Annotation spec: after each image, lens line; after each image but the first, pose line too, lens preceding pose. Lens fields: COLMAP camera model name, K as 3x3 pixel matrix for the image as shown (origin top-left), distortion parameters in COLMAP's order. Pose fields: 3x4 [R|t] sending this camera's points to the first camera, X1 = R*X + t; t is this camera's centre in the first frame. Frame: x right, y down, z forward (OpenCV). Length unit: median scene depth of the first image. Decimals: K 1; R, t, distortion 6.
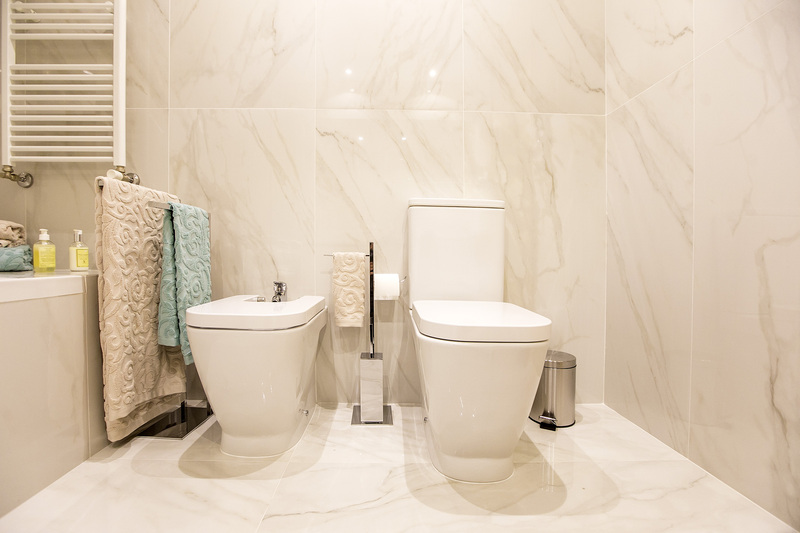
lens RADIAL K [[365.2, 0, 397.6], [0, 365.2, 255.3], [0, 0, 1]] dist [-0.015914, 0.000949]
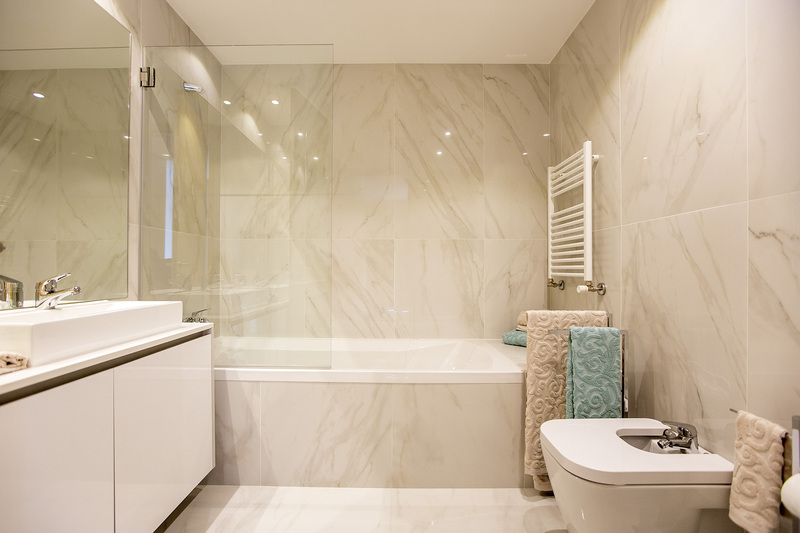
lens RADIAL K [[365.2, 0, 397.6], [0, 365.2, 255.3], [0, 0, 1]] dist [-0.015914, 0.000949]
pose [[-0.050333, -0.015685, -0.998609, 0.572567], [0.009221, 0.999827, -0.016168, -0.321593], [0.998690, -0.010022, -0.050180, 0.382177]]
